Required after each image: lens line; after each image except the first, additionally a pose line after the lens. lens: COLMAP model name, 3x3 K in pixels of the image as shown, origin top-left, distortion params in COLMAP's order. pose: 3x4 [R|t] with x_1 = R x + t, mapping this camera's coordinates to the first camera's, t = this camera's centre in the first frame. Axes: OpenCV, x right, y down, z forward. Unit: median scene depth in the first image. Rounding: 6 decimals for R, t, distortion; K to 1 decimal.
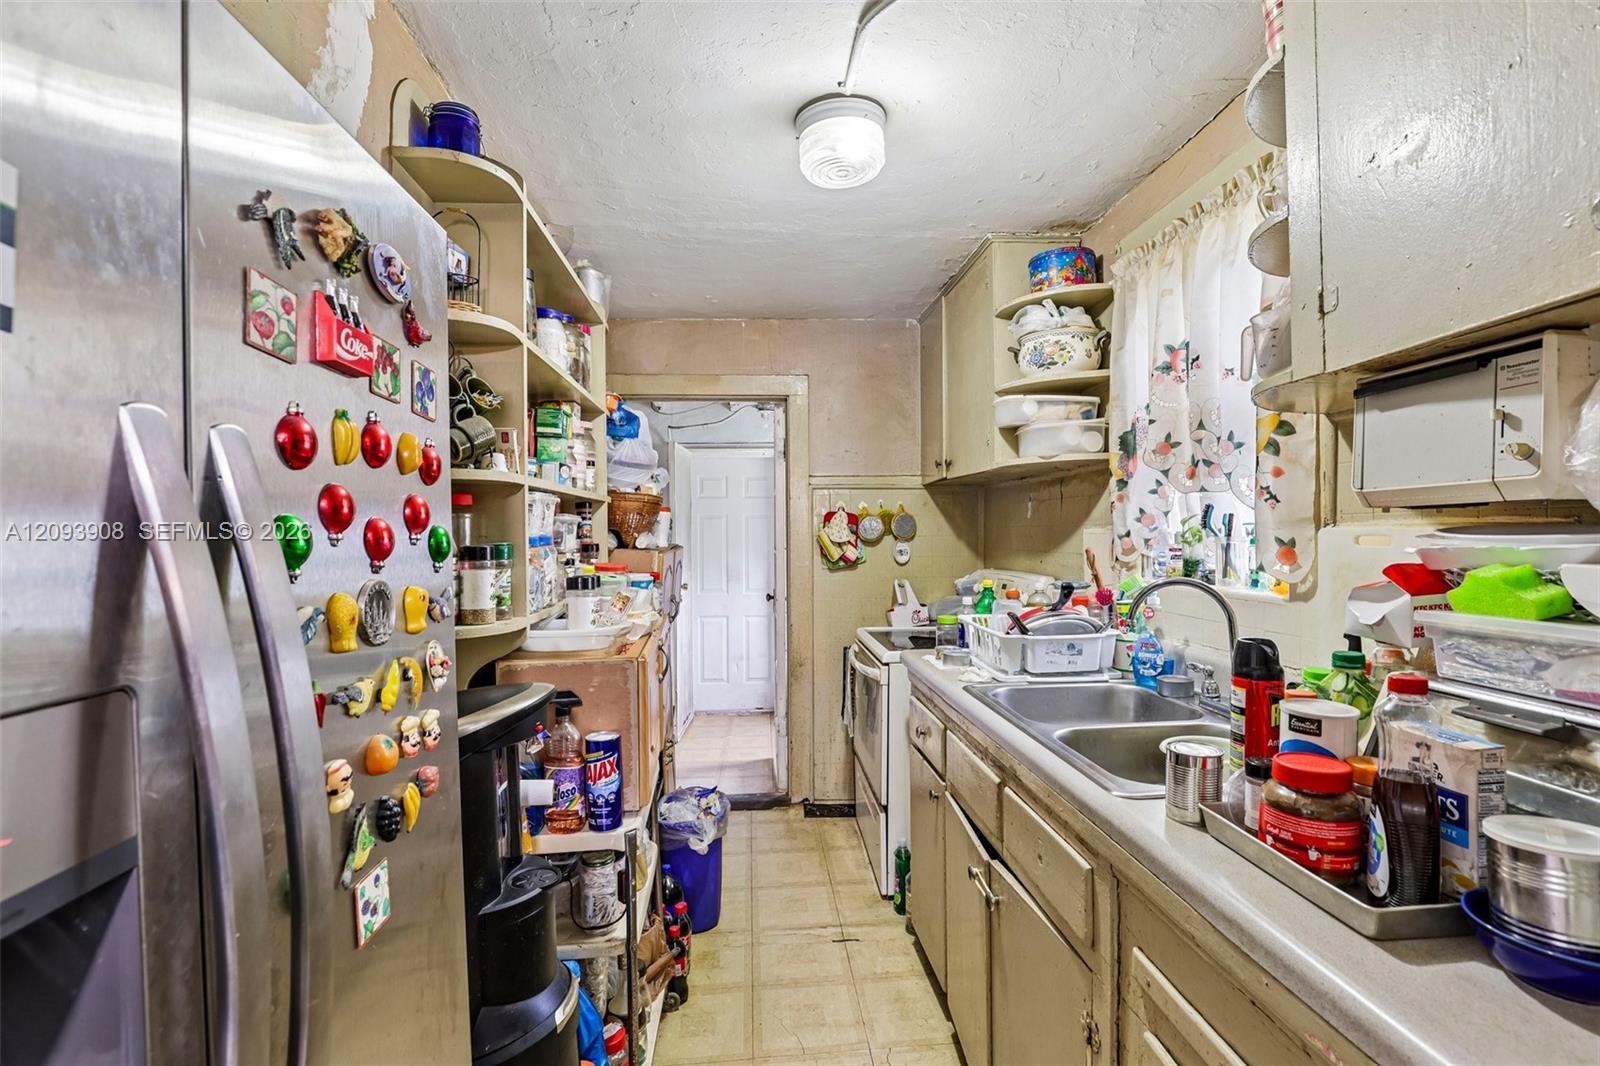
lens RADIAL K [[732.5, 0, 805.0], [0, 732.5, 531.7], [0, 0, 1]] dist [-0.037641, 0.007148]
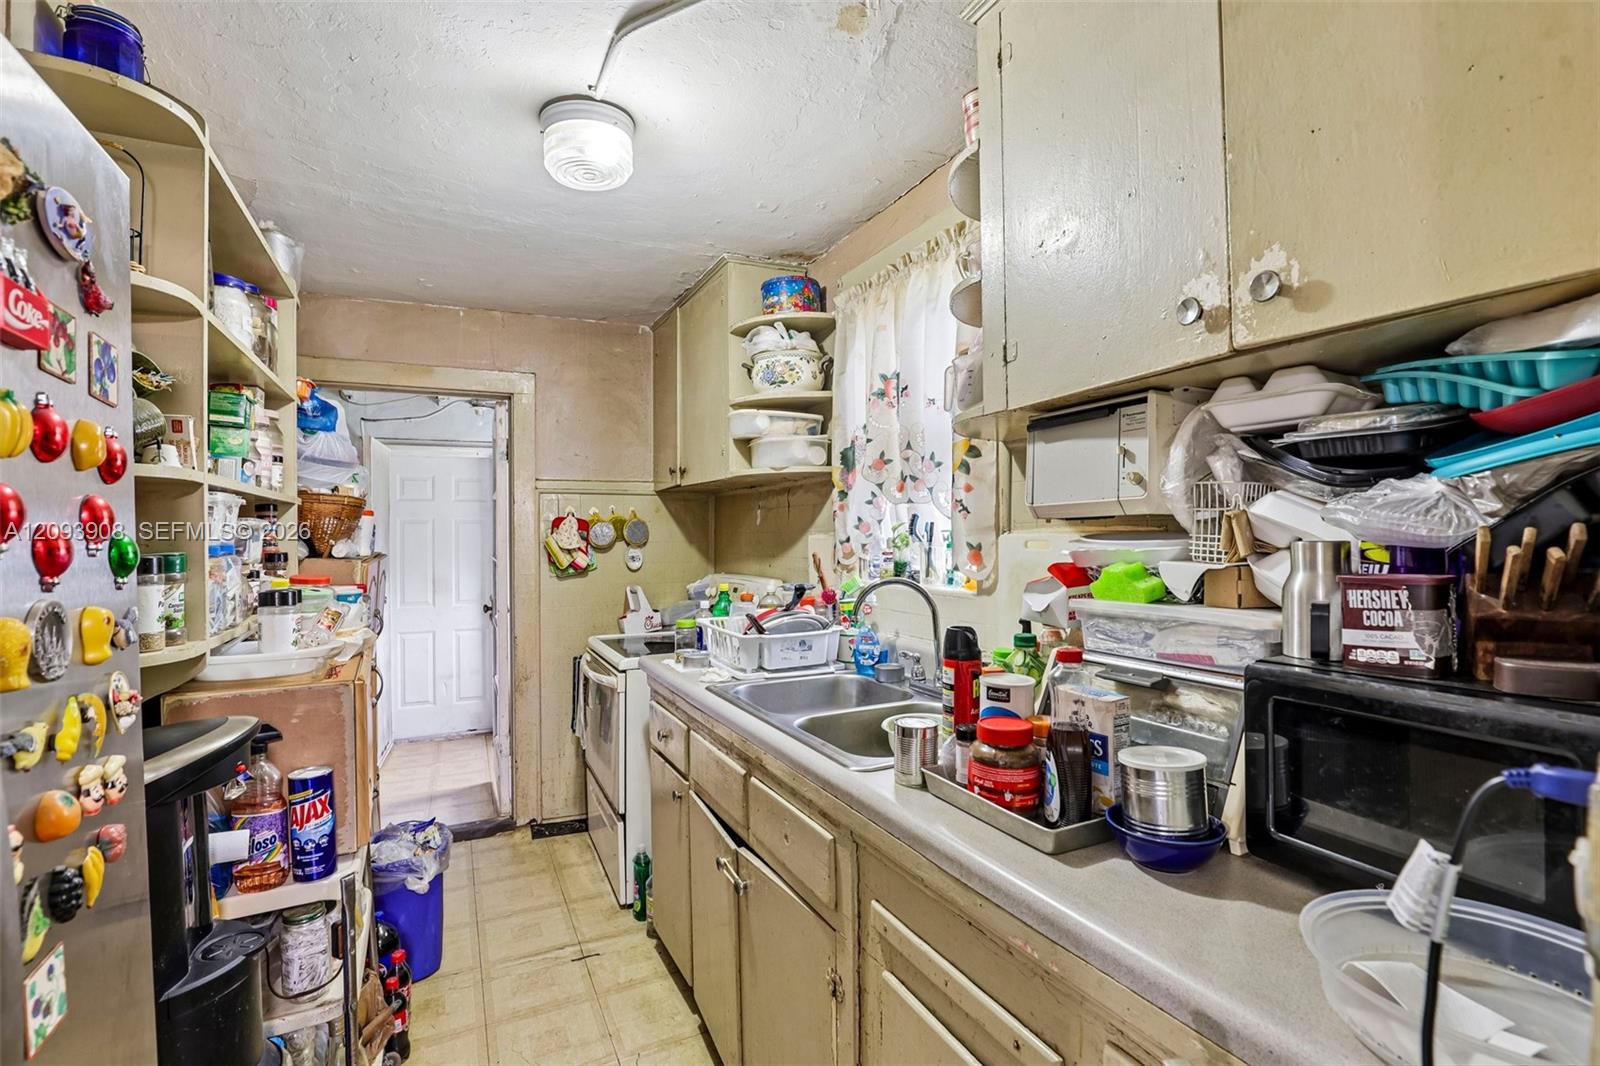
lens RADIAL K [[732.5, 0, 808.5], [0, 732.5, 531.2], [0, 0, 1]] dist [-0.037641, 0.007148]
pose [[0.927097, 0.001455, 0.374819, -0.043599], [0.001658, 0.999967, -0.007983, -0.001416], [-0.374819, 0.008022, 0.927063, -0.024811]]
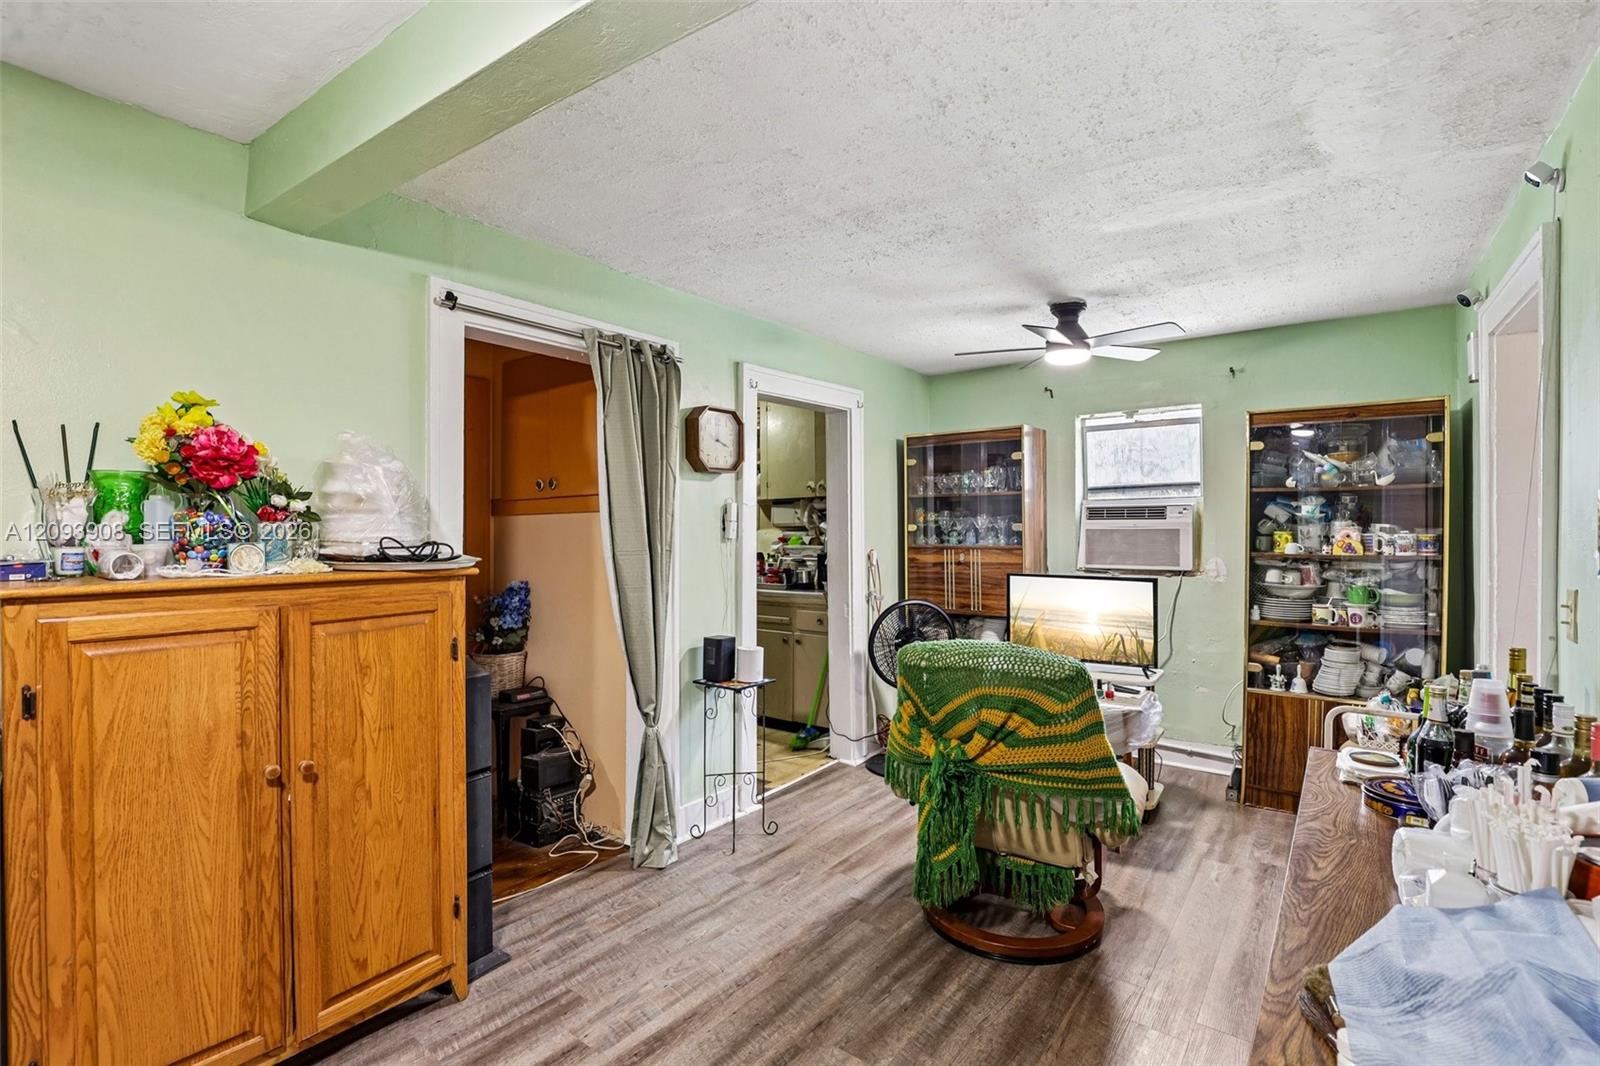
lens RADIAL K [[732.5, 0, 799.9], [0, 732.5, 528.7], [0, 0, 1]] dist [-0.037641, 0.007148]
pose [[0.654484, 0.010068, 0.756009, -1.900682], [0.000282, 0.999908, -0.013560, 0.032403], [-0.756076, 0.009088, 0.654421, -1.595112]]
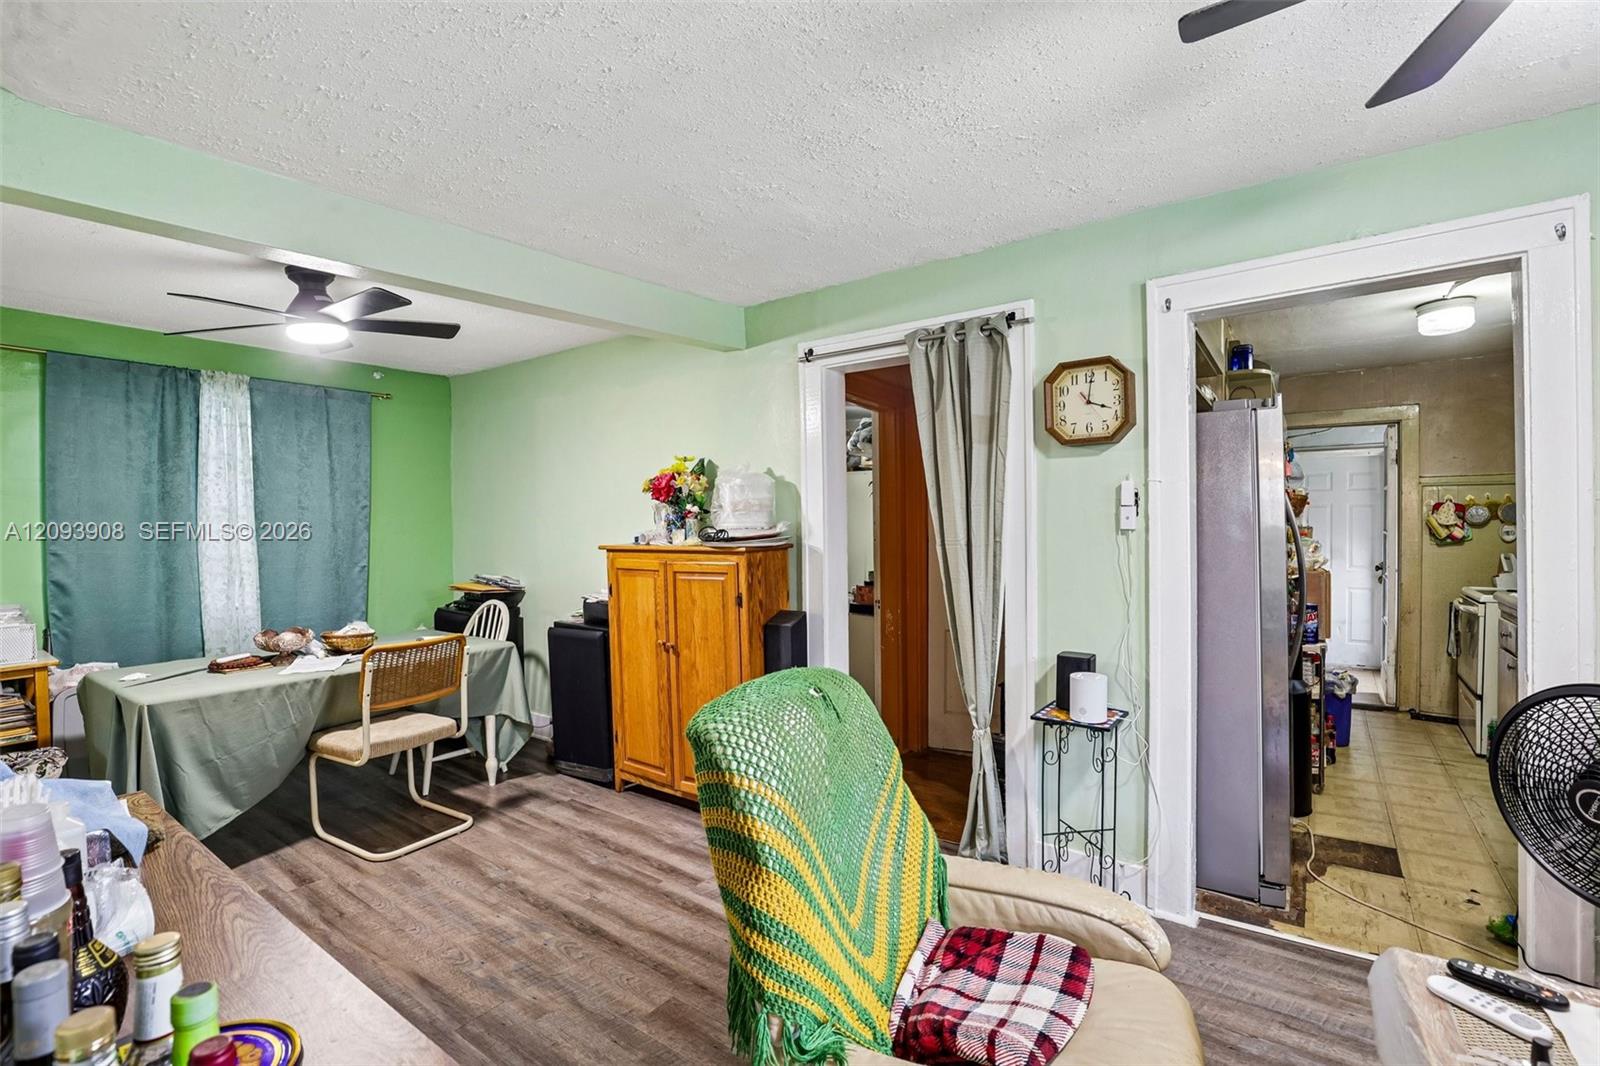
lens RADIAL K [[732.5, 0, 801.3], [0, 732.5, 531.8], [0, 0, 1]] dist [-0.037641, 0.007148]
pose [[0.765772, 0.010535, -0.643026, -0.041634], [-0.000242, 0.999870, 0.016093, 0.013152], [0.643112, -0.012168, 0.765675, -1.689179]]
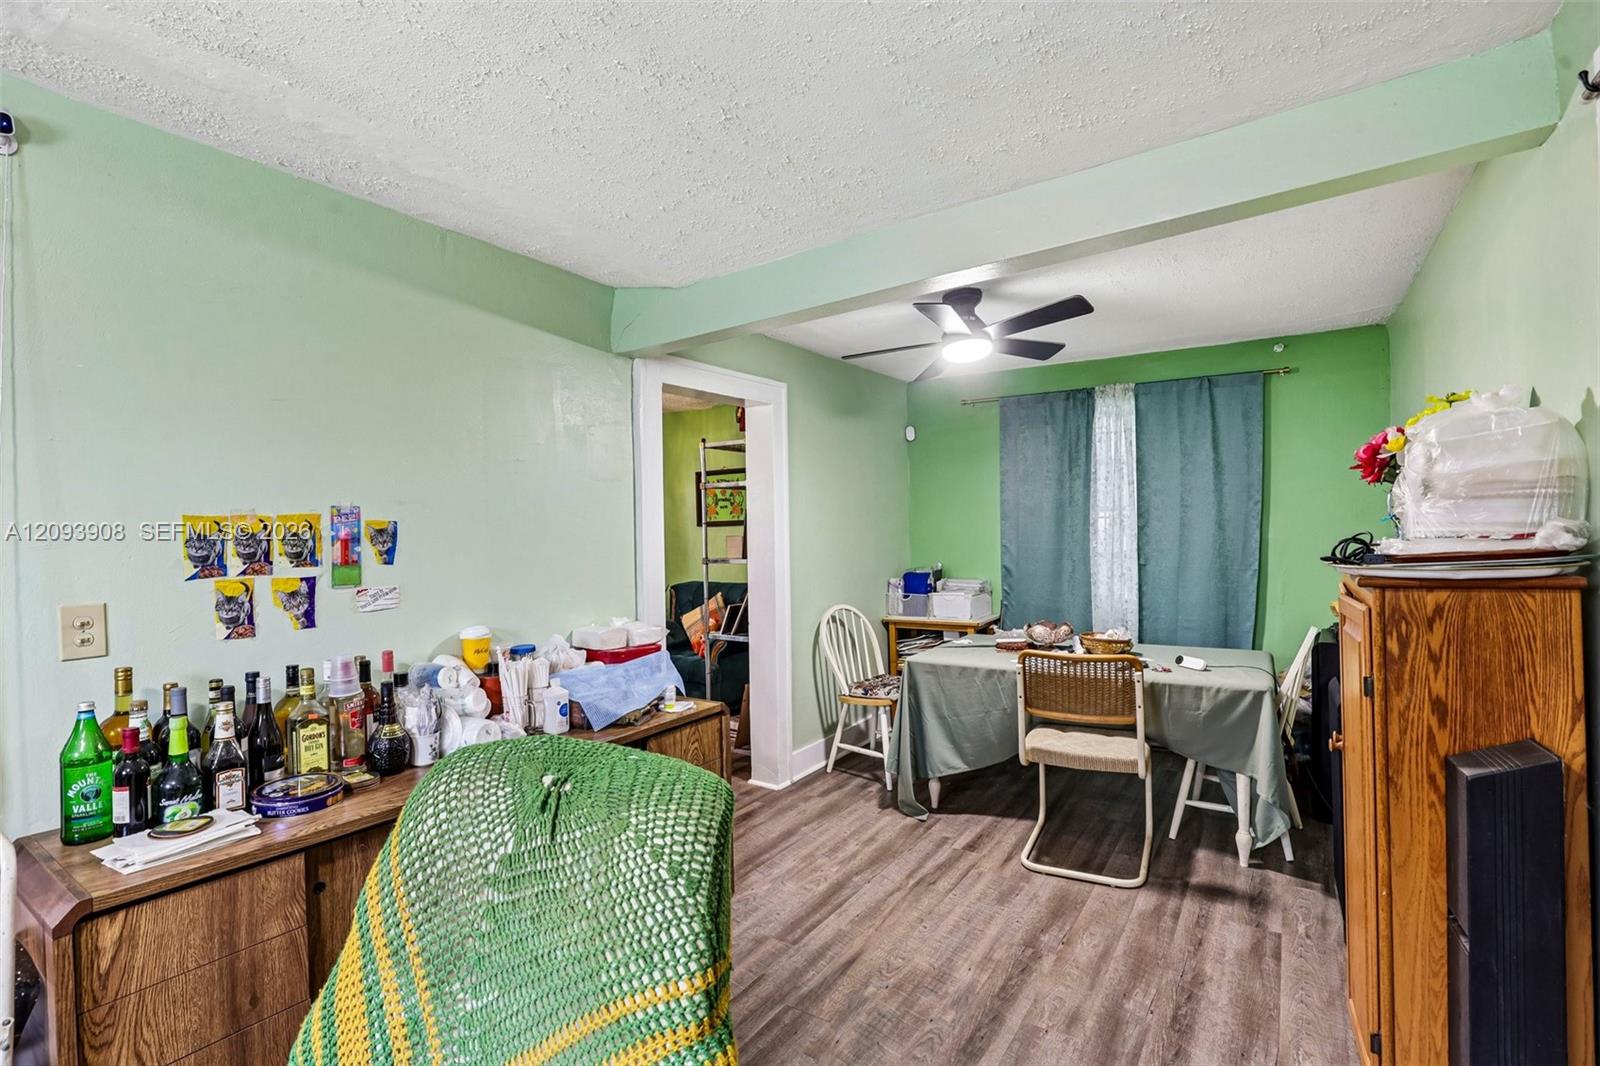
lens RADIAL K [[732.5, 0, 806.1], [0, 732.5, 532.9], [0, 0, 1]] dist [-0.037641, 0.007148]
pose [[-0.600548, 0.021665, -0.799295, -0.248245], [0.015936, 0.999759, 0.015126, 0.004420], [0.799430, -0.003654, -0.600748, -0.387030]]
